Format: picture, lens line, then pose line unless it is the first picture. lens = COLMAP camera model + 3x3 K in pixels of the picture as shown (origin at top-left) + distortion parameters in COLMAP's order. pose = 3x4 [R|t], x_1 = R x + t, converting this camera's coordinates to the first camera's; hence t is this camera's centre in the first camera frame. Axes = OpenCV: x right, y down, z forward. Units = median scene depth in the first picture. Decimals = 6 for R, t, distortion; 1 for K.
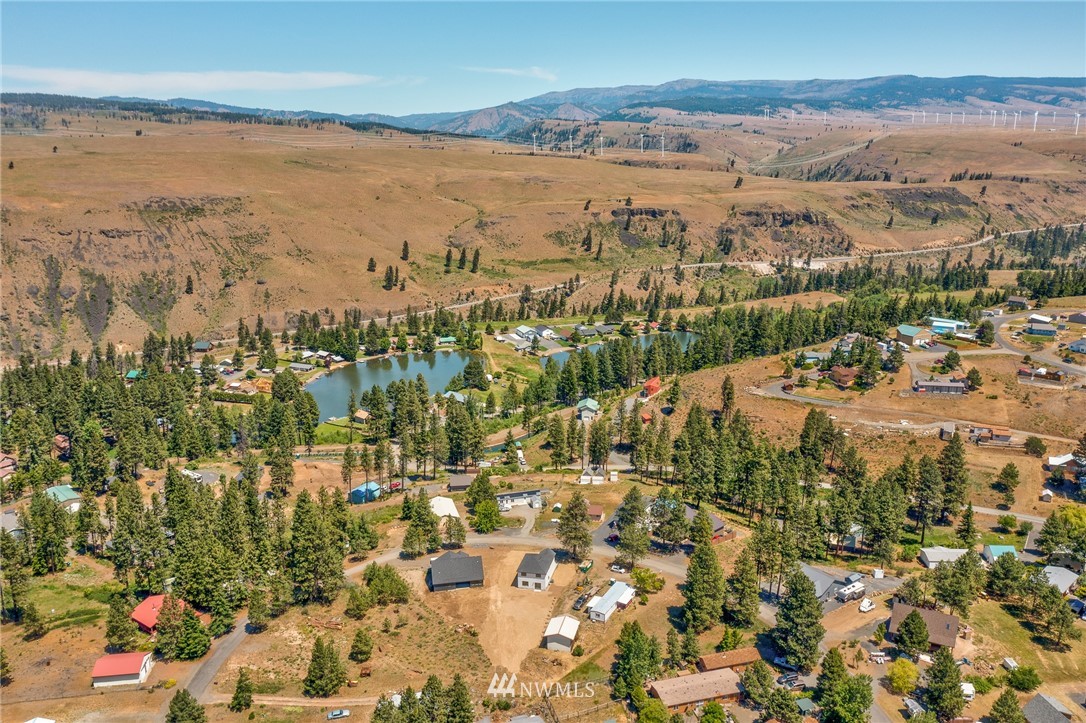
lens RADIAL K [[978.7, 0, 543.0], [0, 978.7, 361.5], [0, 0, 1]] dist [0.005152, 0.010824]
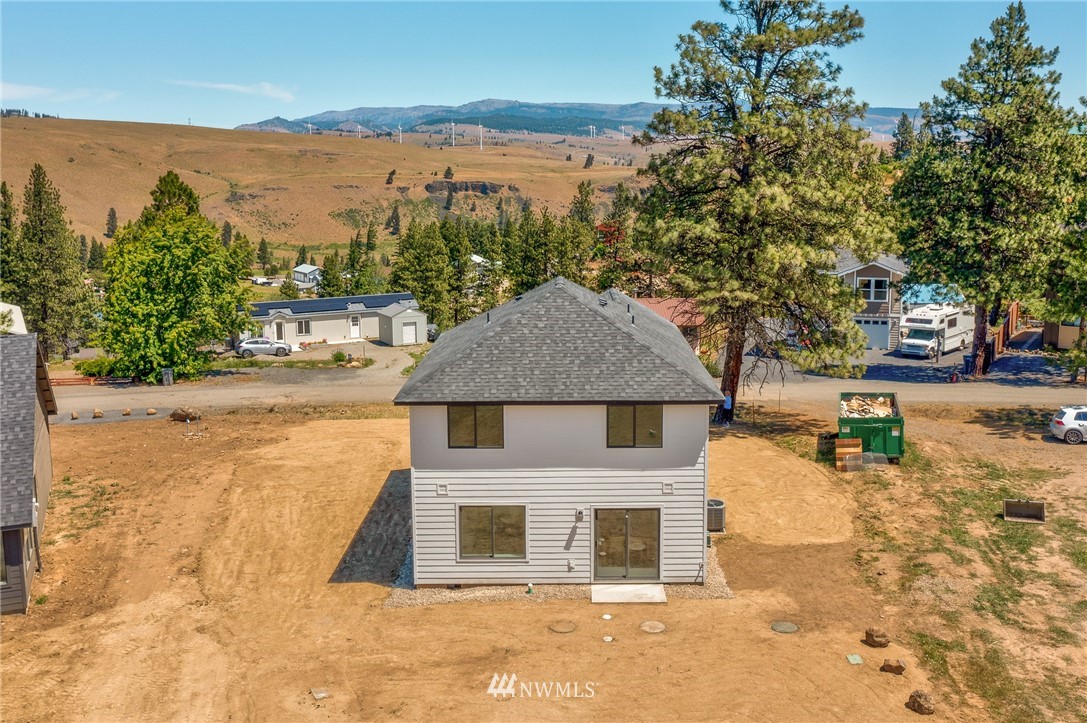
lens RADIAL K [[979.6, 0, 543.5], [0, 979.6, 361.5], [0, 0, 1]] dist [0.005152, 0.010824]
pose [[0.973402, -0.018998, 0.228314, -0.011902], [0.051320, 0.989313, -0.136477, 0.076577], [-0.223282, 0.144564, 0.963974, 0.309557]]
